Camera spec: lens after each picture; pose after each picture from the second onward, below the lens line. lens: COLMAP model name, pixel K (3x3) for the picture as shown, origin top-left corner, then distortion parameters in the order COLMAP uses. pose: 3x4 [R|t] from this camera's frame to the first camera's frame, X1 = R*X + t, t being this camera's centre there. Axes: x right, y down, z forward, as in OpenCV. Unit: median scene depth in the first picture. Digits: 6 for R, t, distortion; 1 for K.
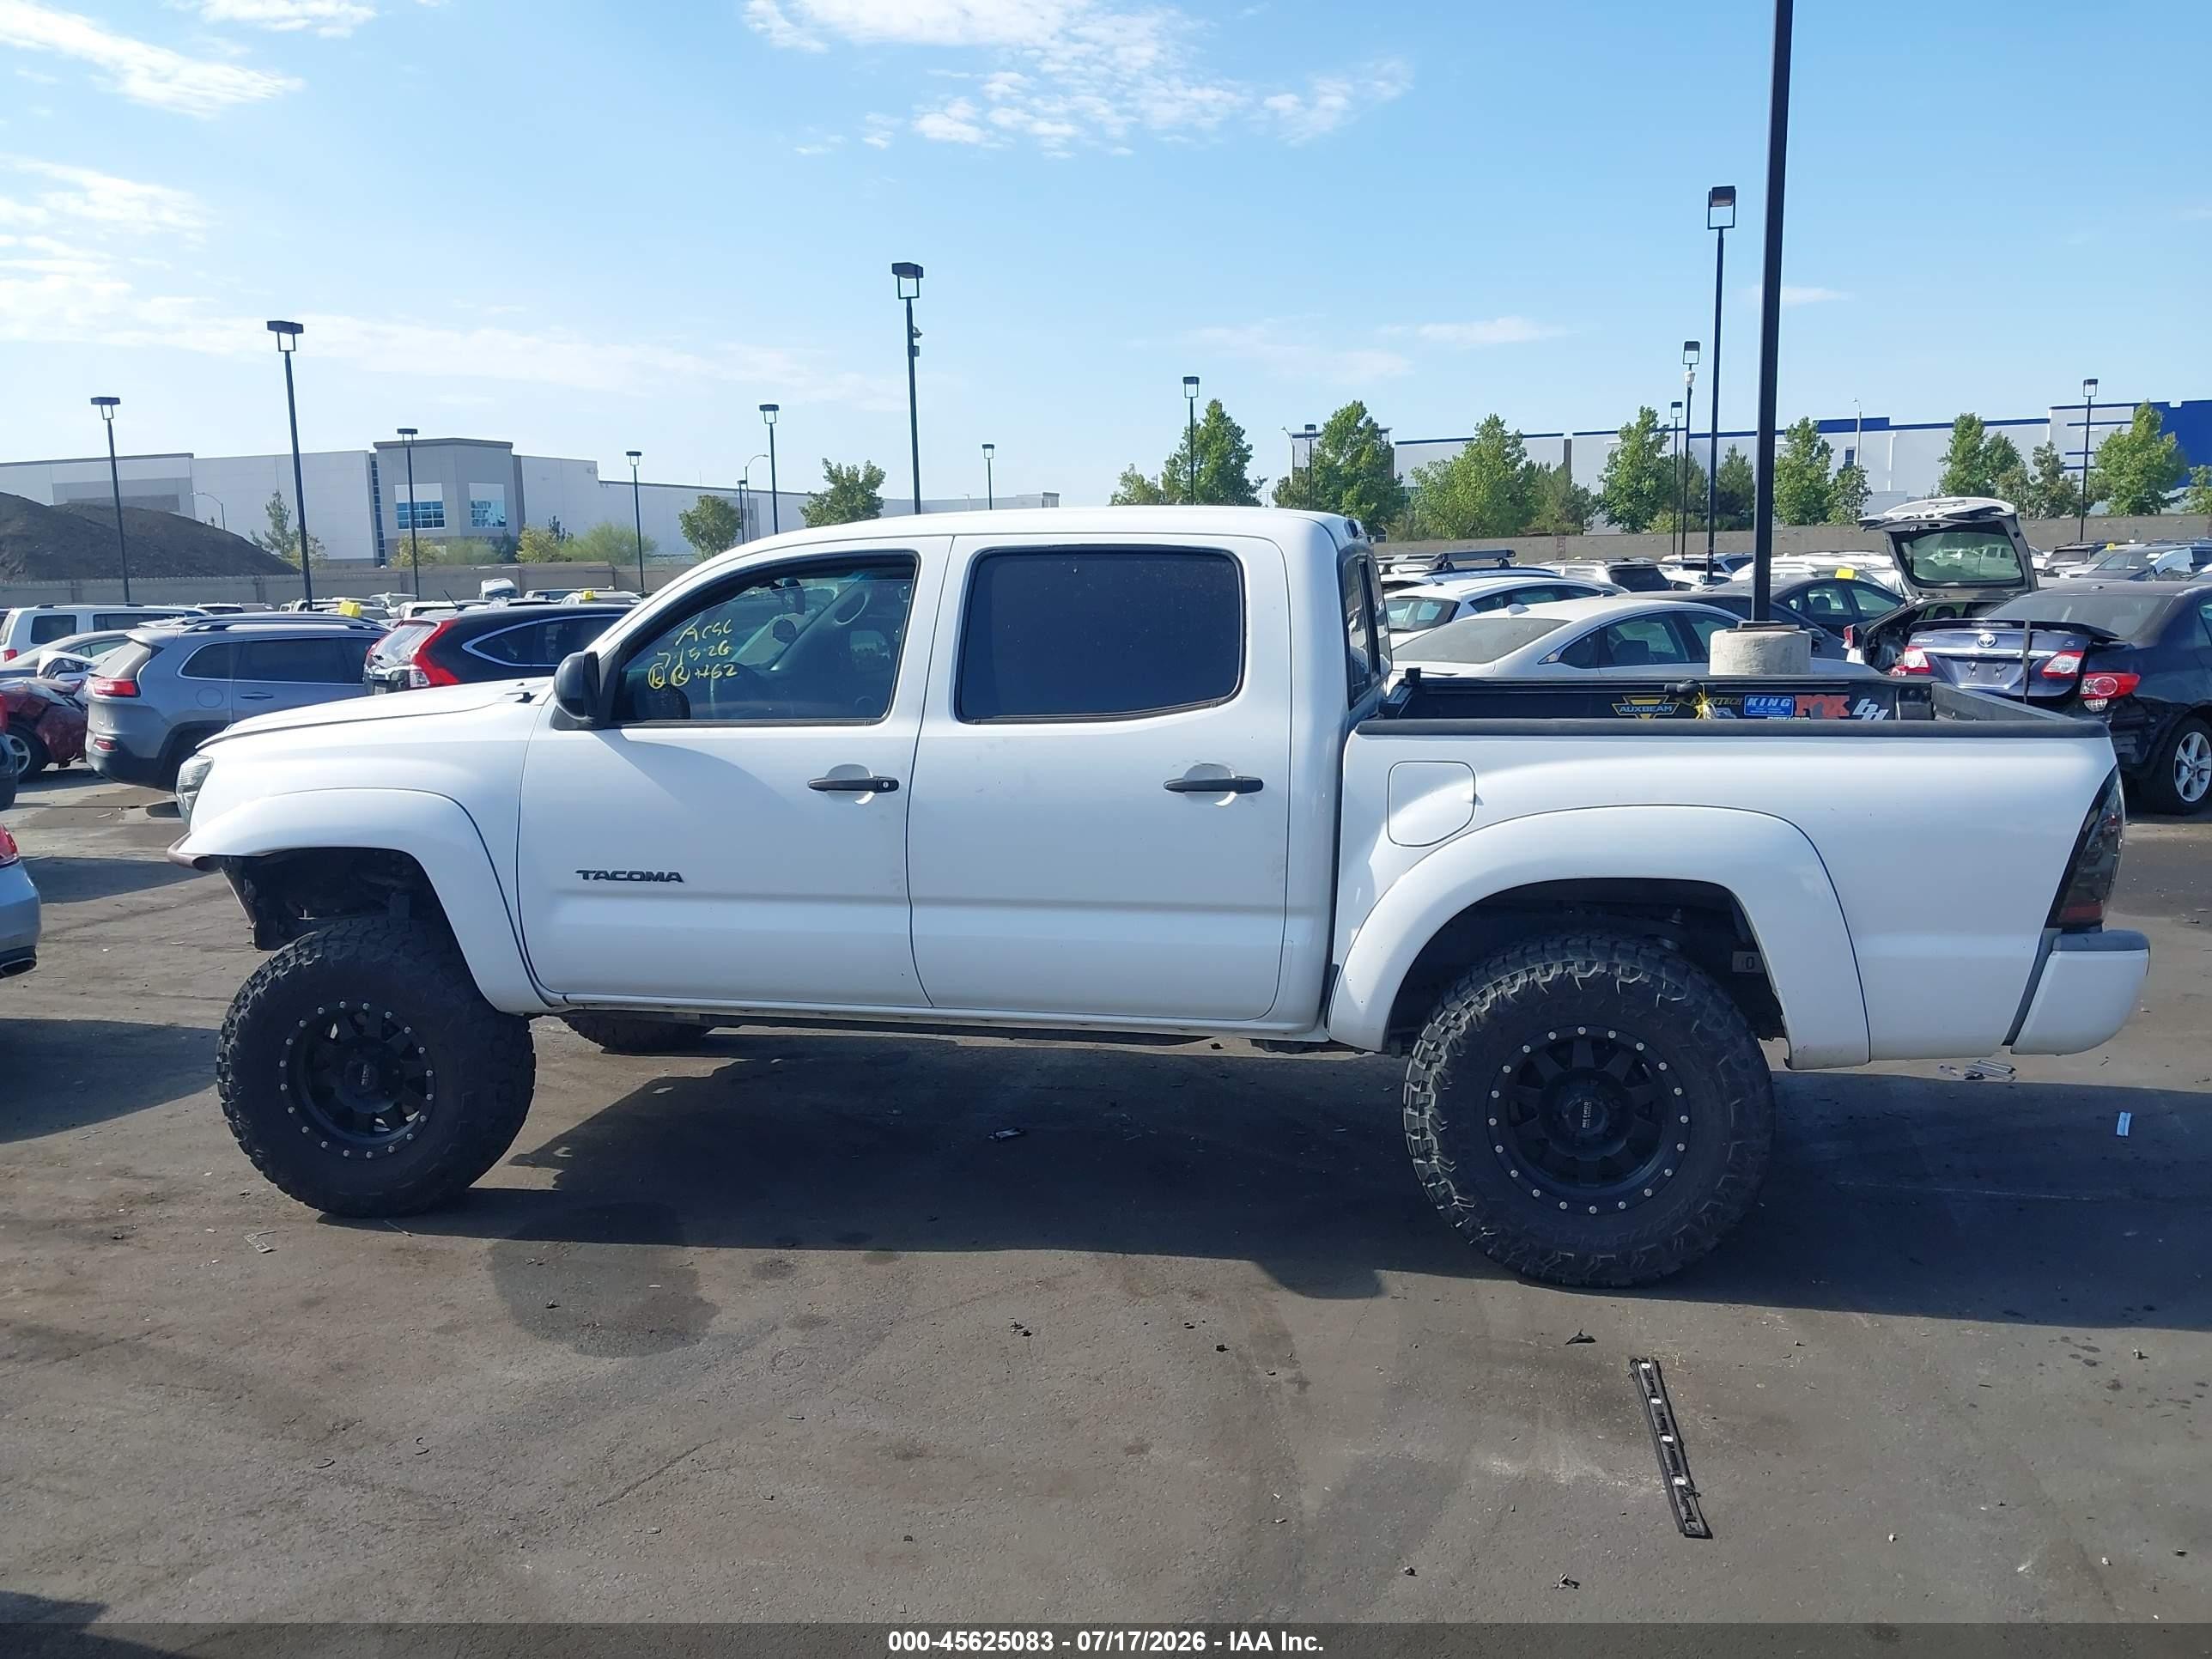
lens RADIAL K [[1762.8, 0, 1096.3], [0, 1762.8, 842.6], [0, 0, 1]] dist [-0.002101, -0.000734]
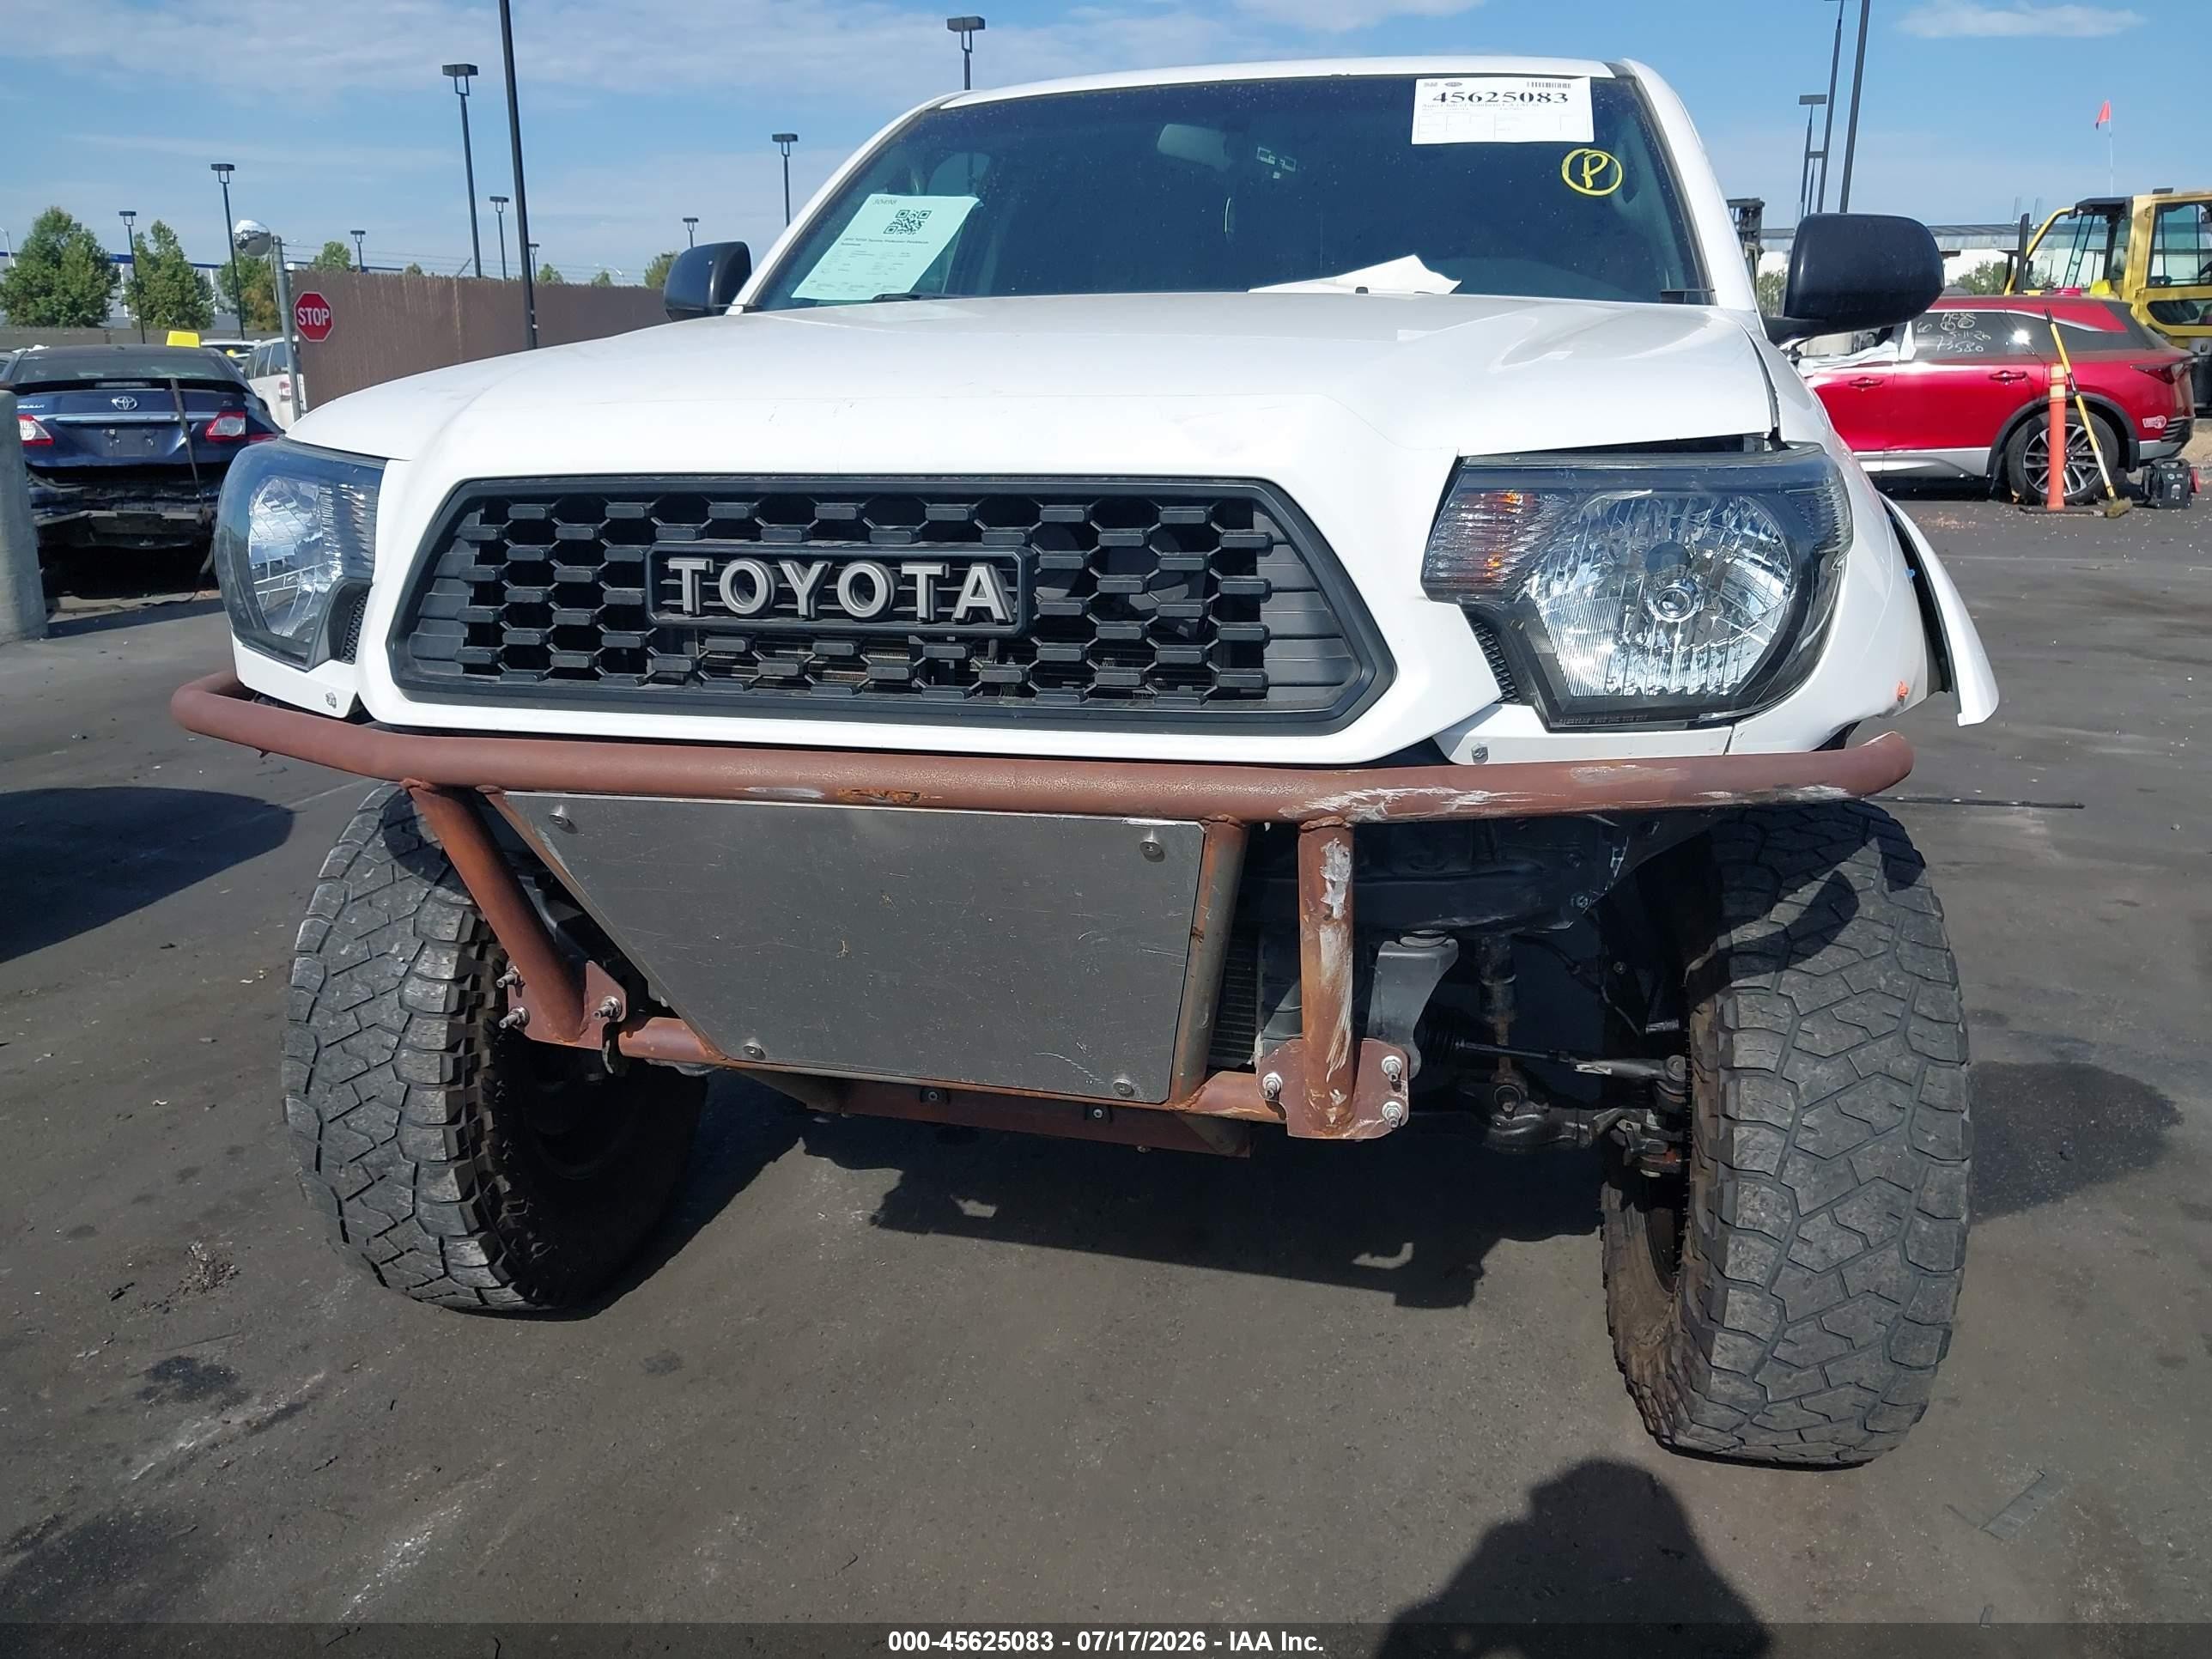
lens RADIAL K [[1749.9, 0, 1106.0], [0, 1749.9, 829.5], [0, 0, 1]] dist [0.006098, 0.004480]
pose [[0.038448, -0.237820, 0.970548, -0.690177], [0.161137, 0.960030, 0.228859, -0.062968], [-0.986183, 0.147592, 0.075233, 0.924075]]
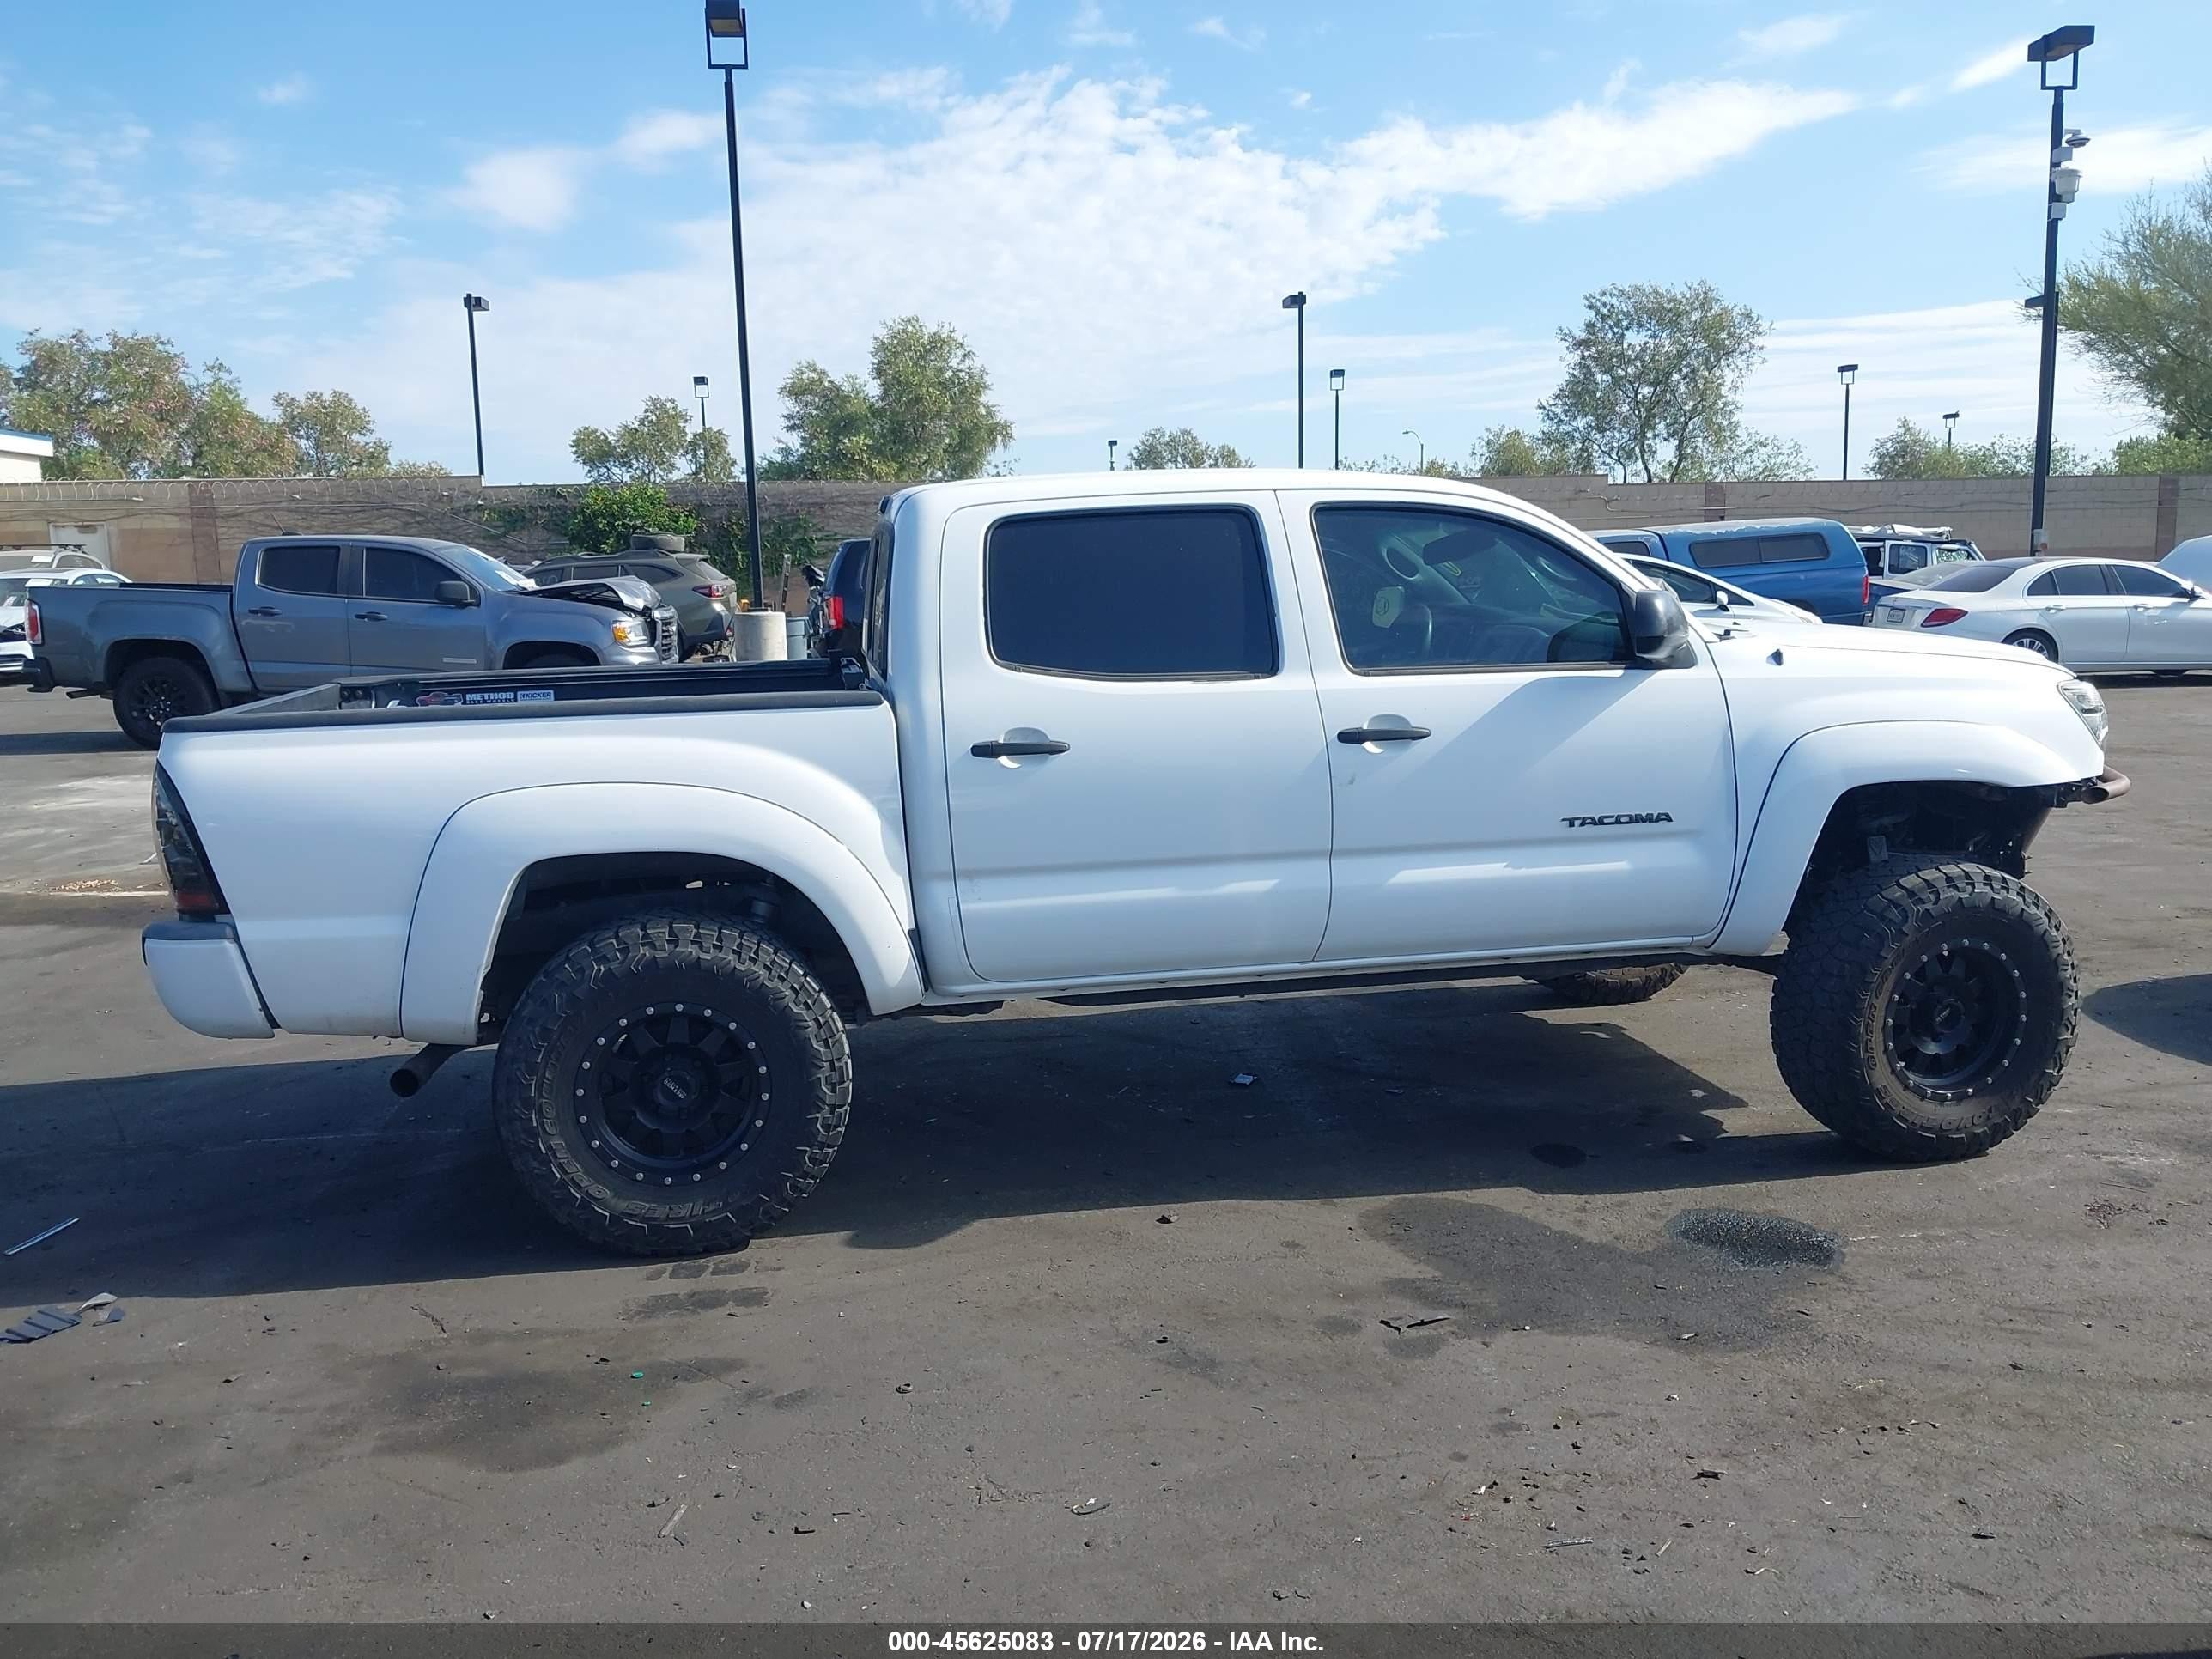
lens RADIAL K [[1768.0, 0, 1106.0], [0, 1768.0, 829.5], [0, 0, 1]] dist [-0.006999, -0.000469]
pose [[-0.918457, 0.105517, -0.381187, 0.363323], [-0.015200, 0.953629, 0.300600, -0.256104], [0.395229, 0.281882, -0.874263, 1.648653]]
